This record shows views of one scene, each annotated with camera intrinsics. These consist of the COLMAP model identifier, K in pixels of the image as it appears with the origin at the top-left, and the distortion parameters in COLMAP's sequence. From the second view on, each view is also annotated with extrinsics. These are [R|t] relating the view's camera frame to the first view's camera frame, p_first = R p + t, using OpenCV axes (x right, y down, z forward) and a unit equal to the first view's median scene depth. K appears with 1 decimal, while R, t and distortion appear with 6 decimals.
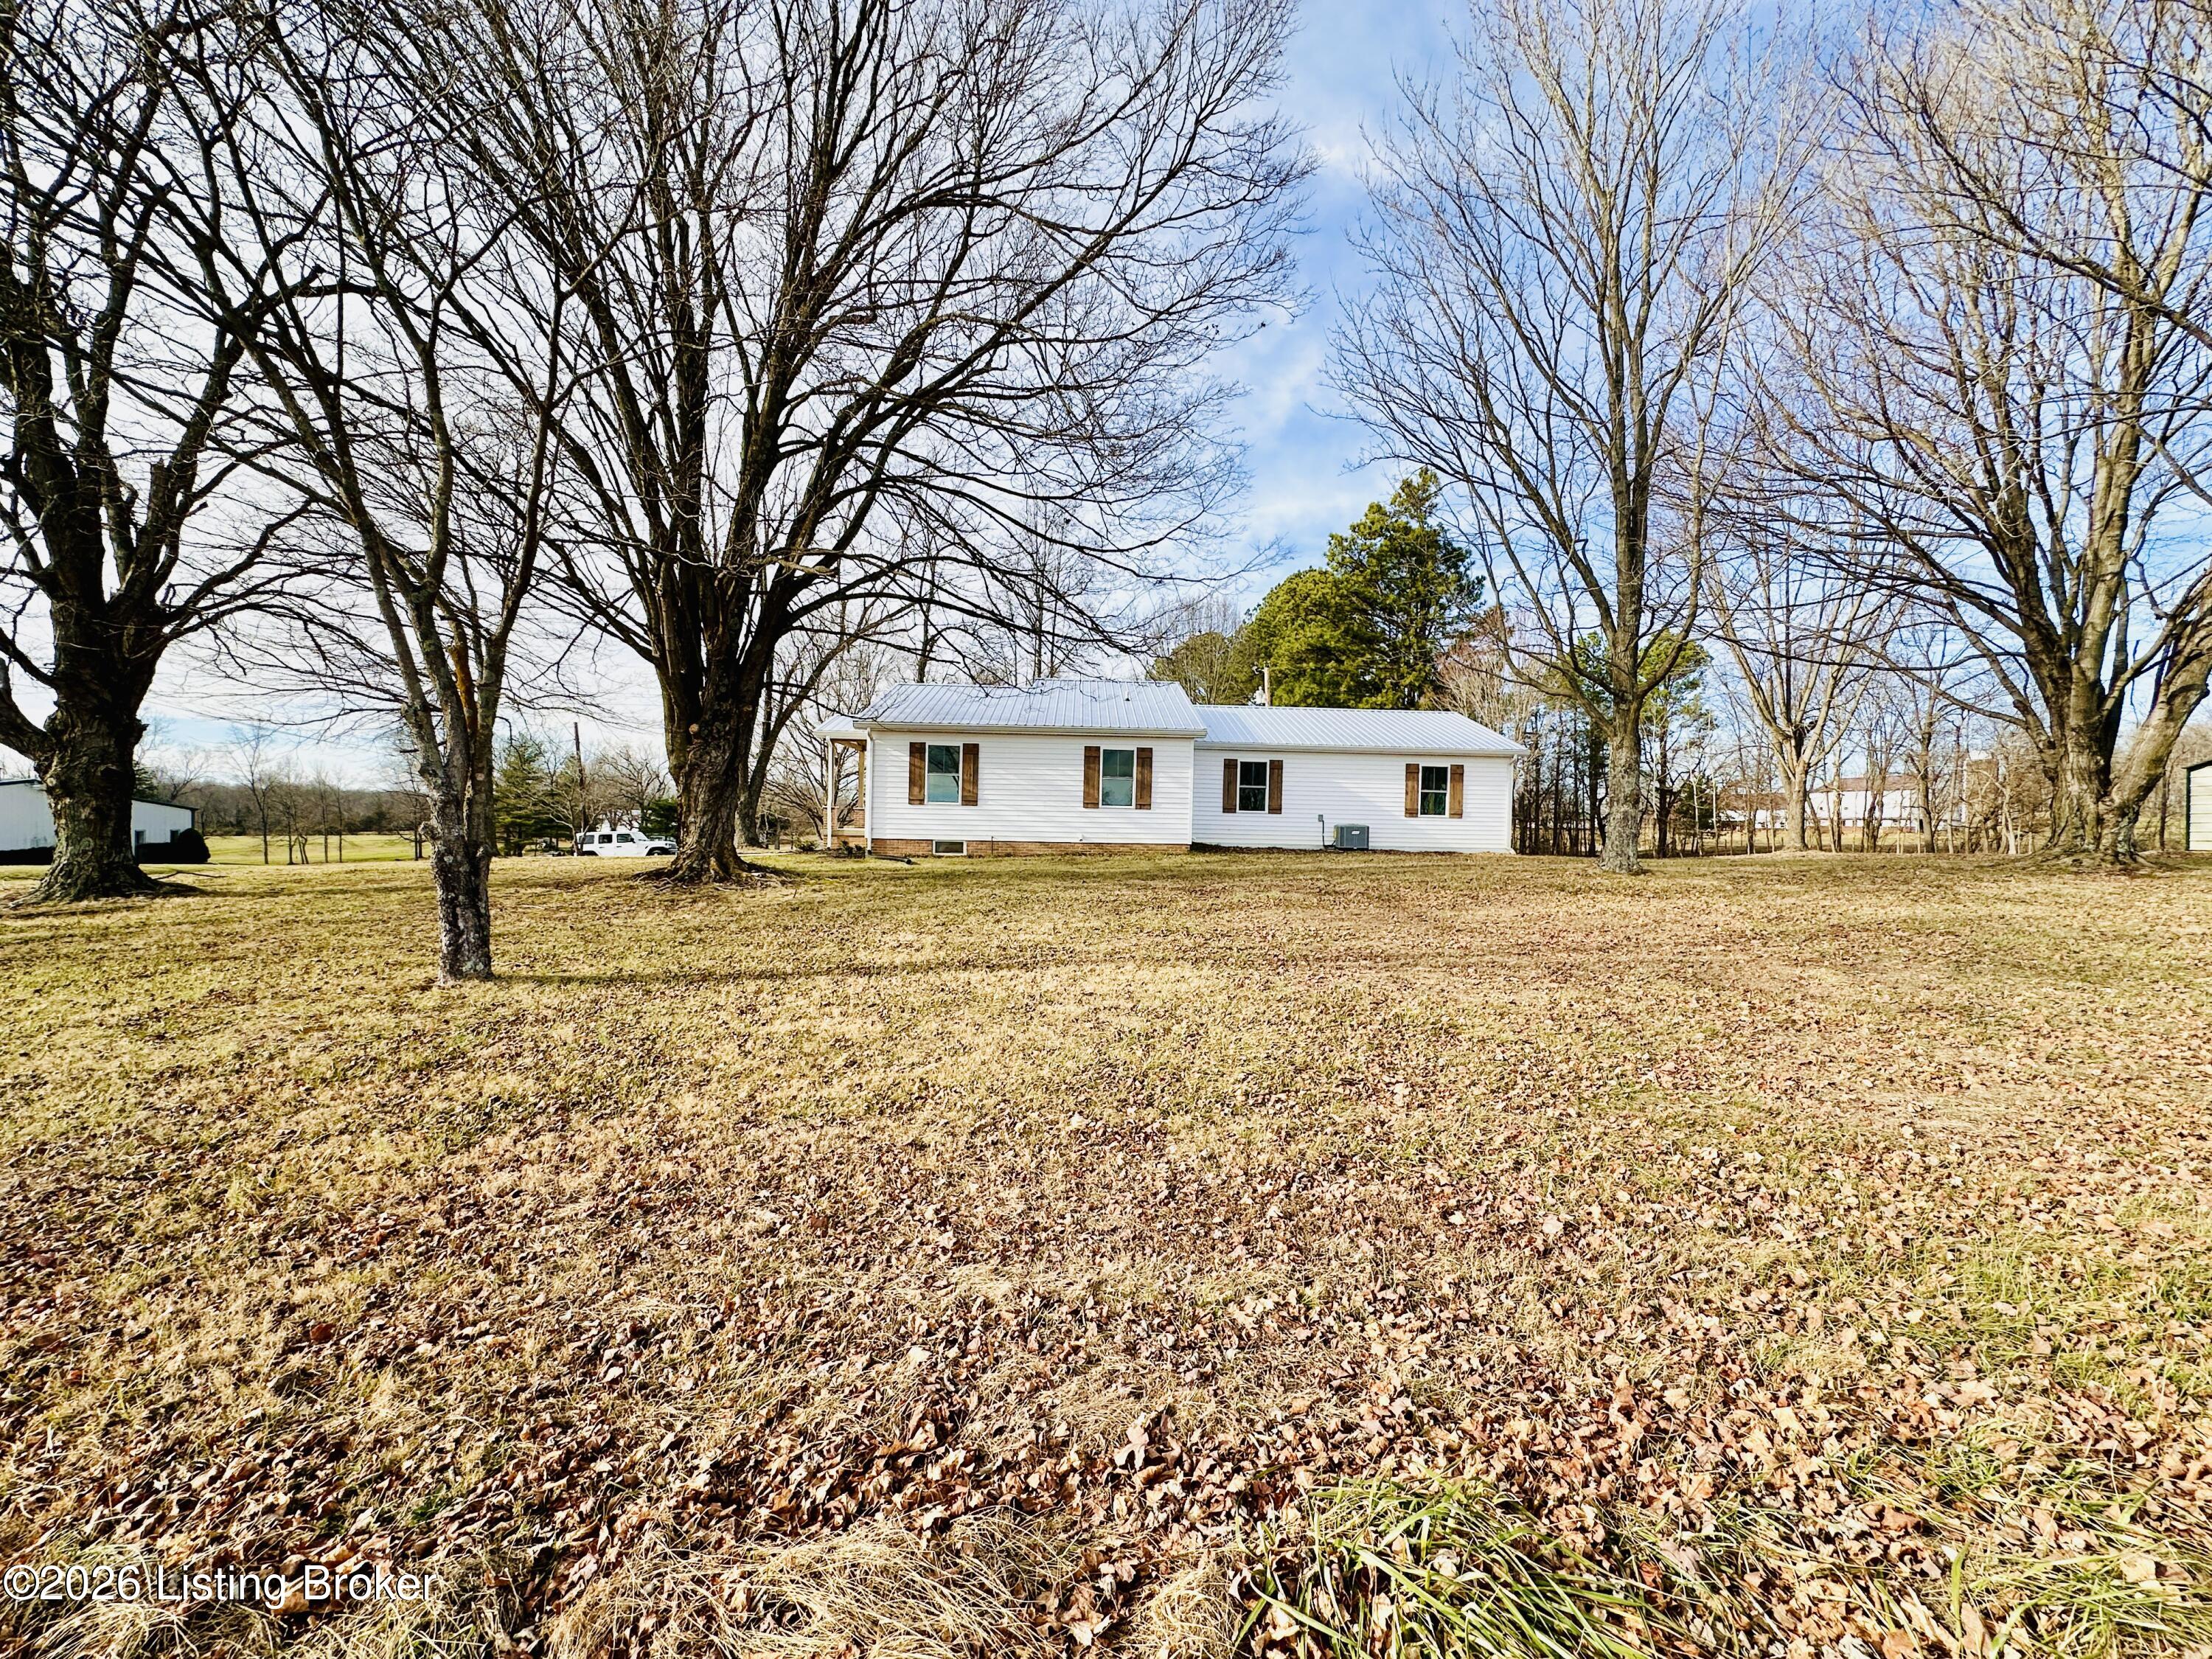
lens RADIAL K [[880.8, 0, 1107.6], [0, 880.8, 832.6], [0, 0, 1]] dist [-0.003259, -0.000221]
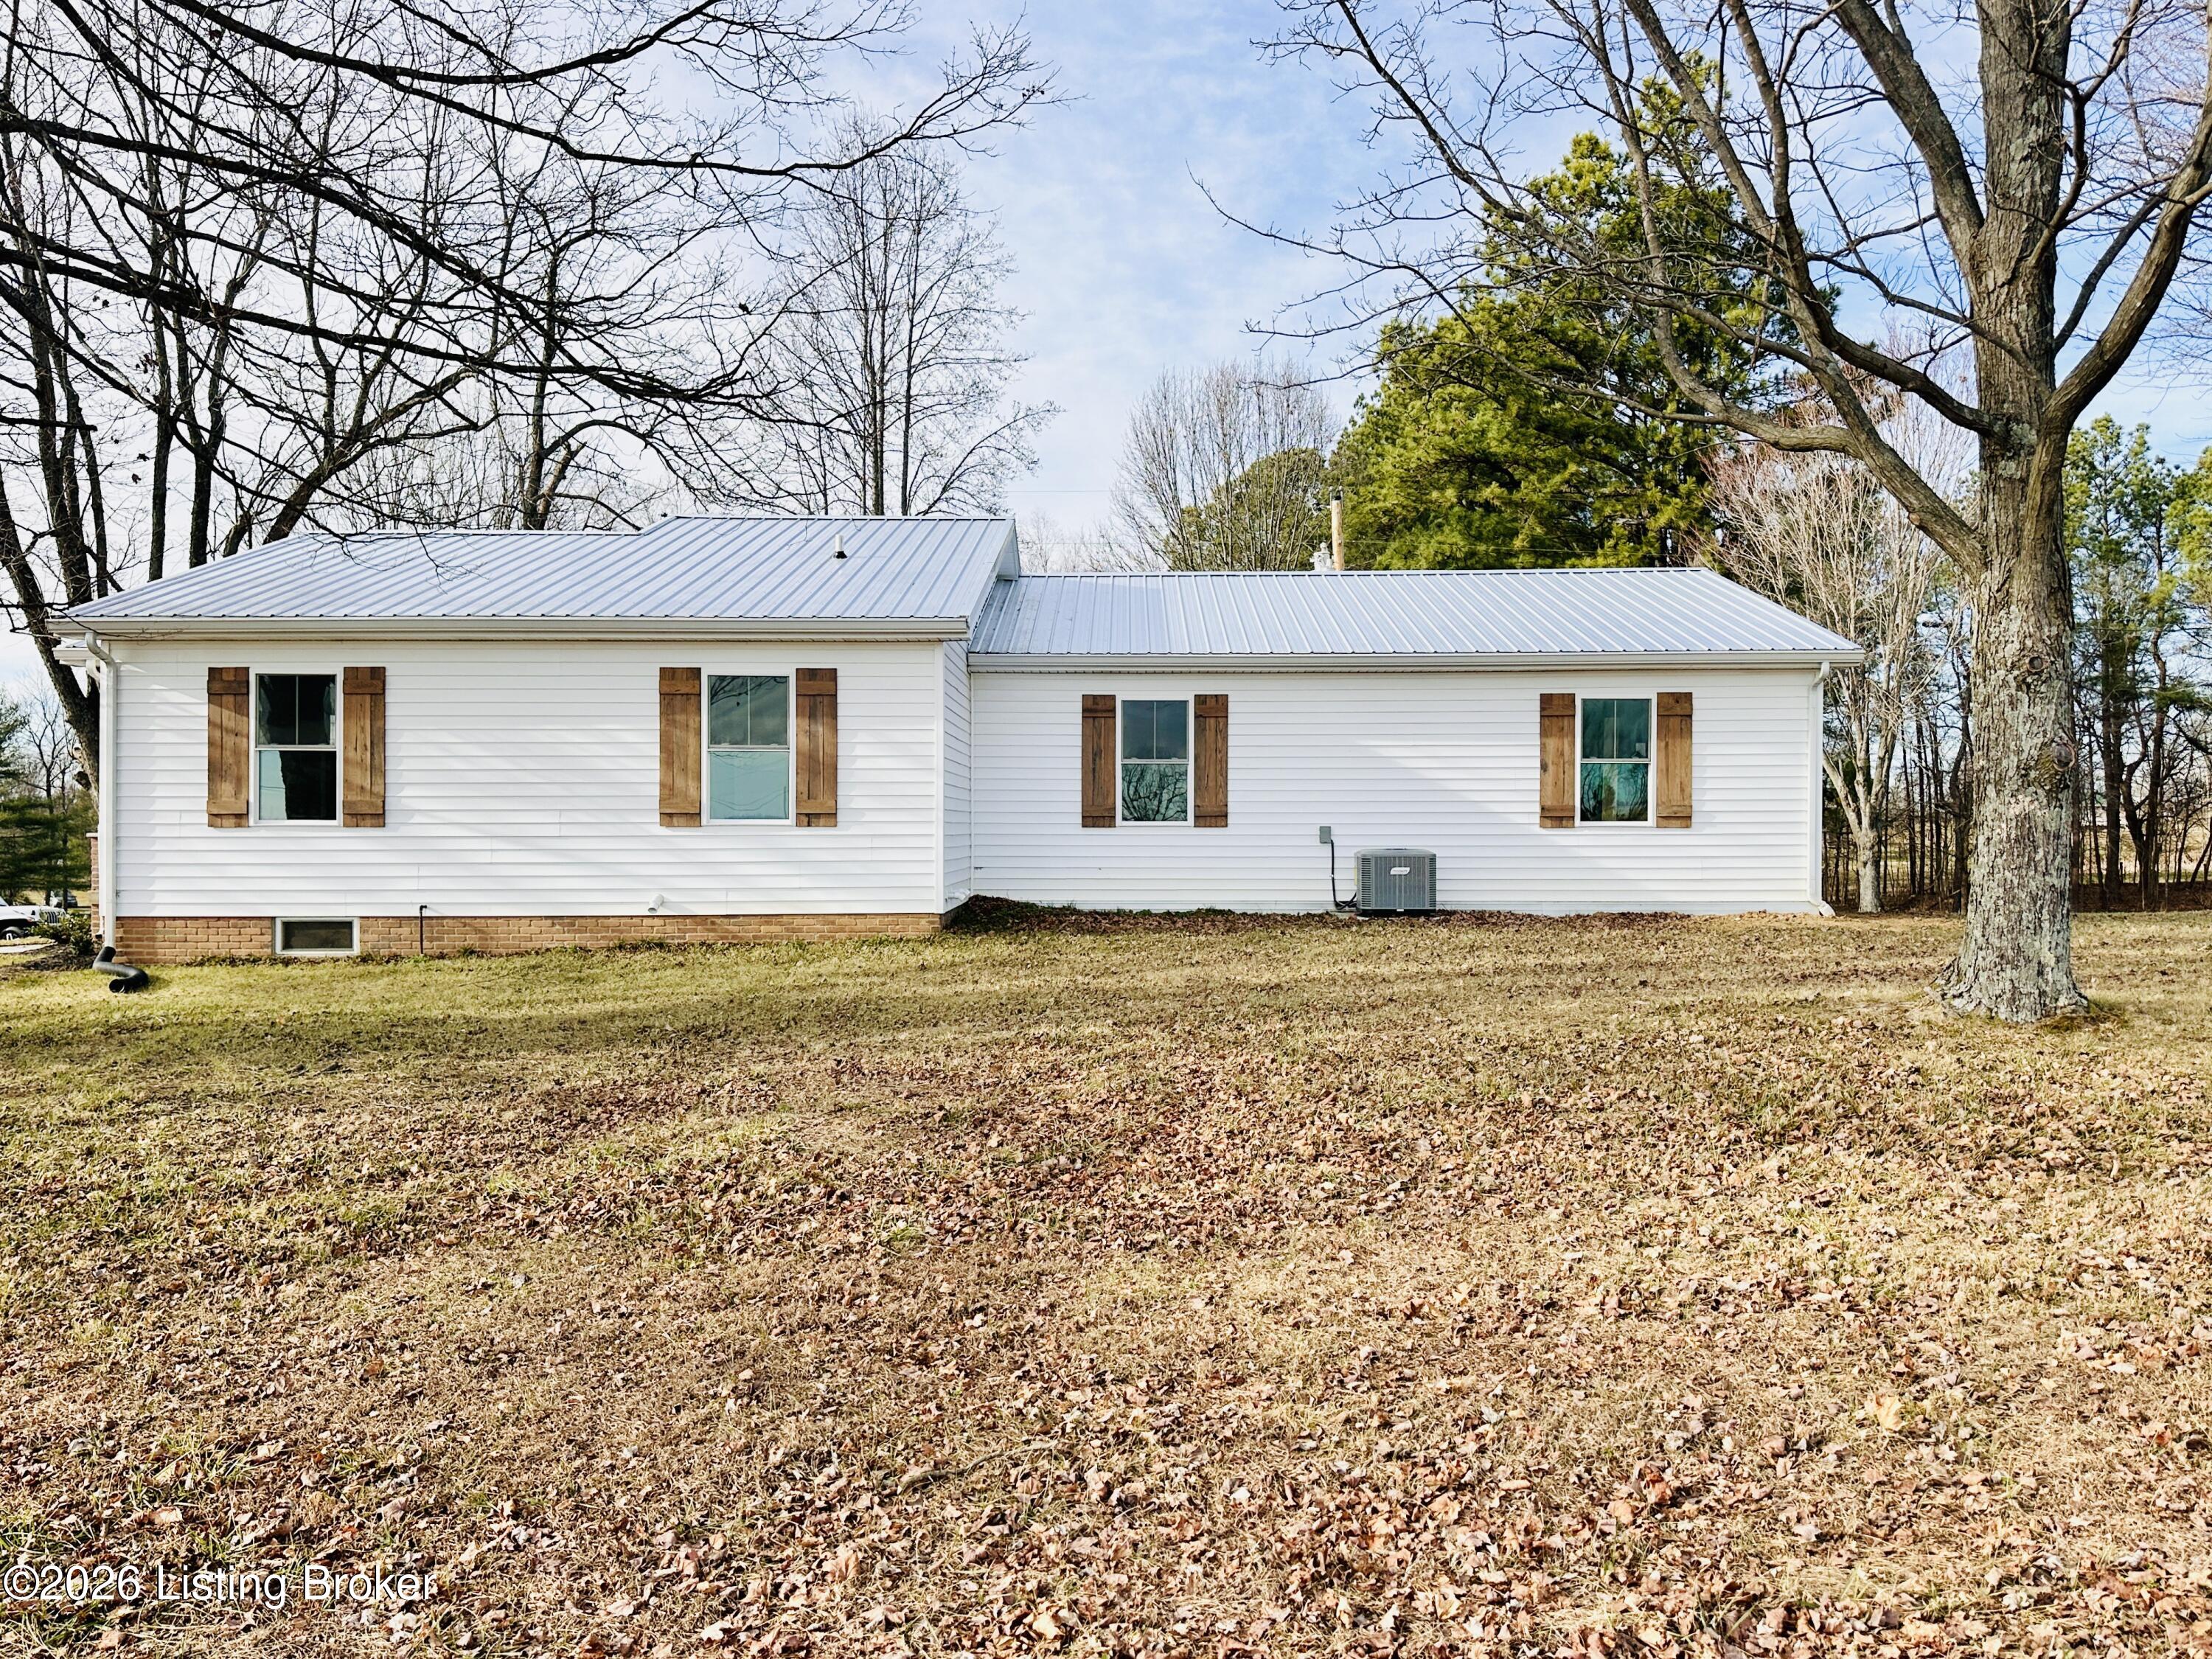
lens RADIAL K [[1658.1, 0, 1106.0], [0, 1658.1, 829.5], [0, 0, 1]] dist [0.071582, -0.001012]
pose [[0.998695, -0.021751, -0.046202, 0.177735], [0.021124, 0.999679, -0.014018, -0.010539], [0.046492, 0.013024, 0.998834, 0.239969]]
